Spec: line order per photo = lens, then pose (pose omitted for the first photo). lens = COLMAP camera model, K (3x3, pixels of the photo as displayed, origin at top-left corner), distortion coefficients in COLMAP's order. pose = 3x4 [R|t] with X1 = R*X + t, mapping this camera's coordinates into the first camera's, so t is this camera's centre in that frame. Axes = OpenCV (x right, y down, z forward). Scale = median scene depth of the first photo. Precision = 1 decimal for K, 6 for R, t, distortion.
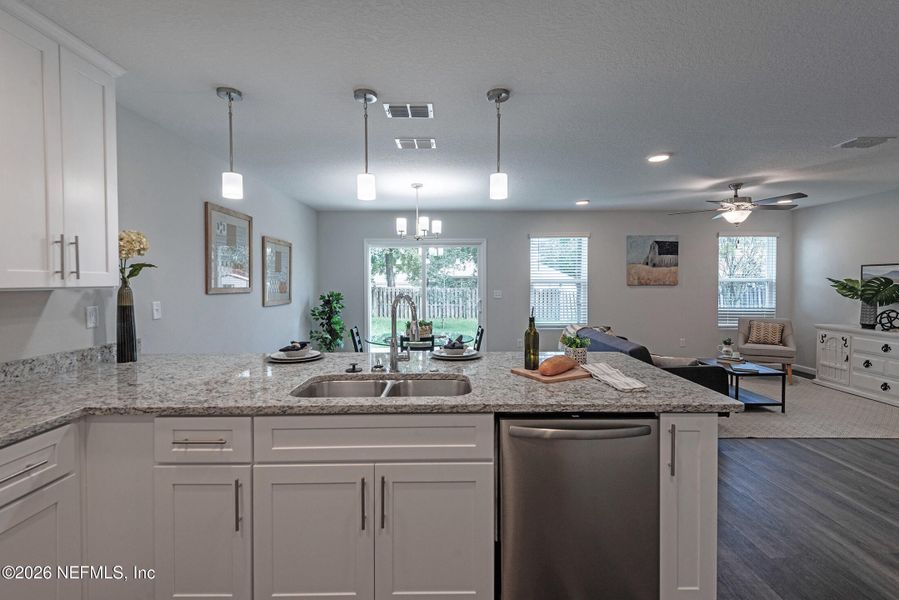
lens RADIAL K [[406.9, 0, 456.5], [0, 406.9, 293.5], [0, 0, 1]] dist [0.042869, -0.031957]
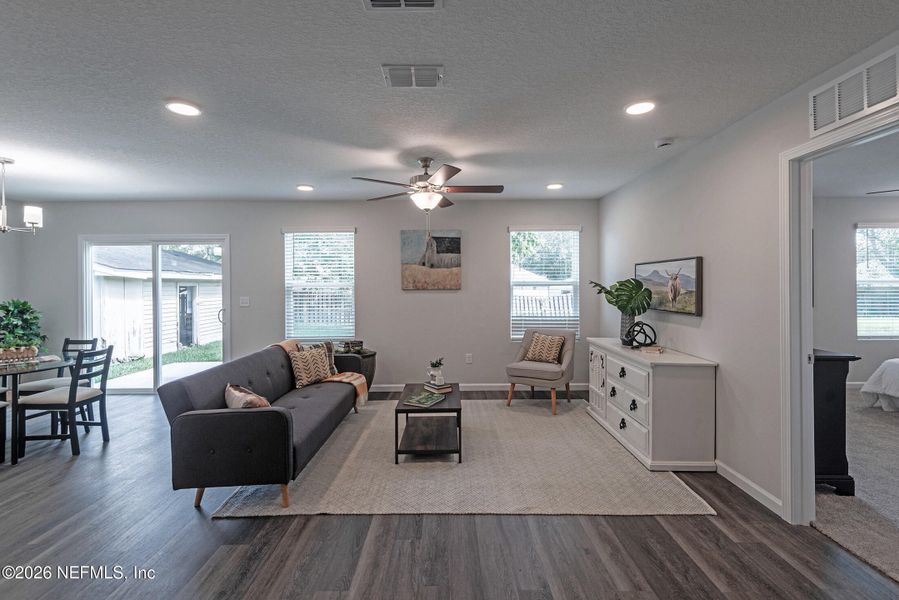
lens RADIAL K [[413.6, 0, 449.1], [0, 413.6, 290.7], [0, 0, 1]] dist [0.016070, -0.001025]
pose [[0.999982, -0.006034, -0.000114, 0.706488], [0.006032, 0.999851, -0.016170, -0.006818], [0.000211, 0.016169, 0.999869, 0.228761]]
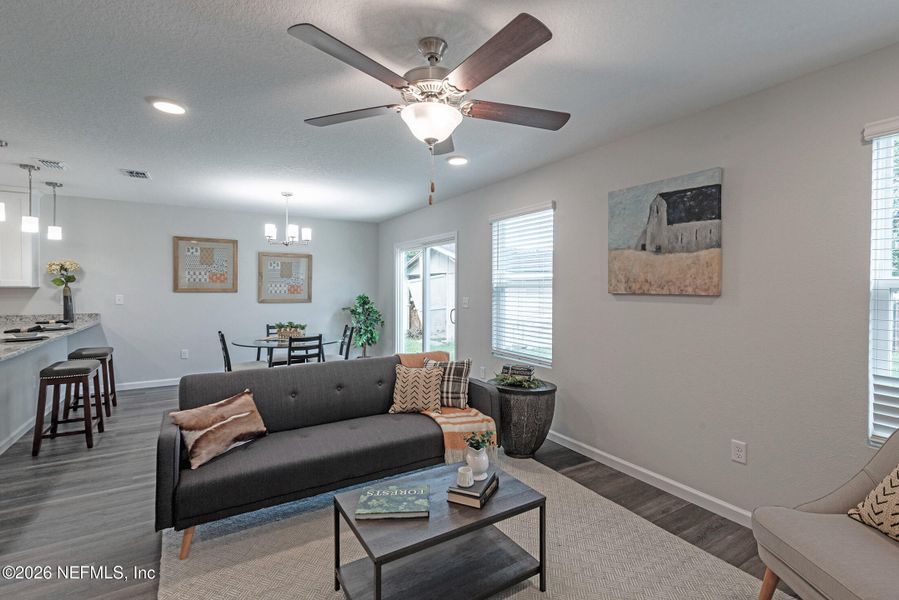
lens RADIAL K [[406.9, 0, 456.5], [0, 406.9, 293.5], [0, 0, 1]] dist [0.042869, -0.031957]
pose [[0.519508, 0.019675, -0.854239, 1.016551], [-0.028521, 0.999577, 0.005678, -0.025769], [0.853989, 0.021415, 0.519850, 0.812102]]
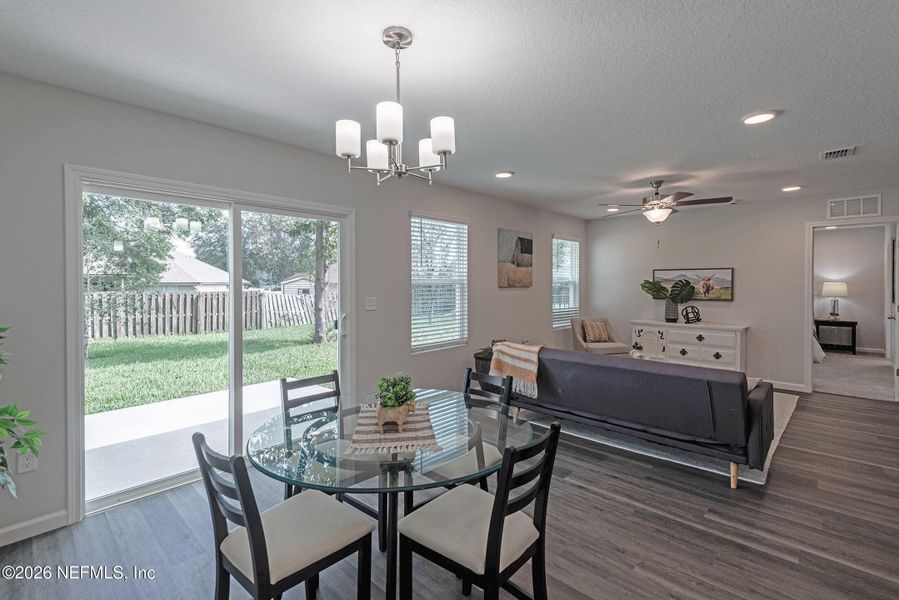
lens RADIAL K [[396.9, 0, 428.0], [0, 396.9, 287.3], [0, 0, 1]] dist [0.001412, -0.000121]
pose [[0.713438, -0.006443, 0.700689, -0.348289], [0.019564, 0.999751, -0.010727, -0.020089], [-0.700445, 0.021361, 0.713386, 0.722923]]
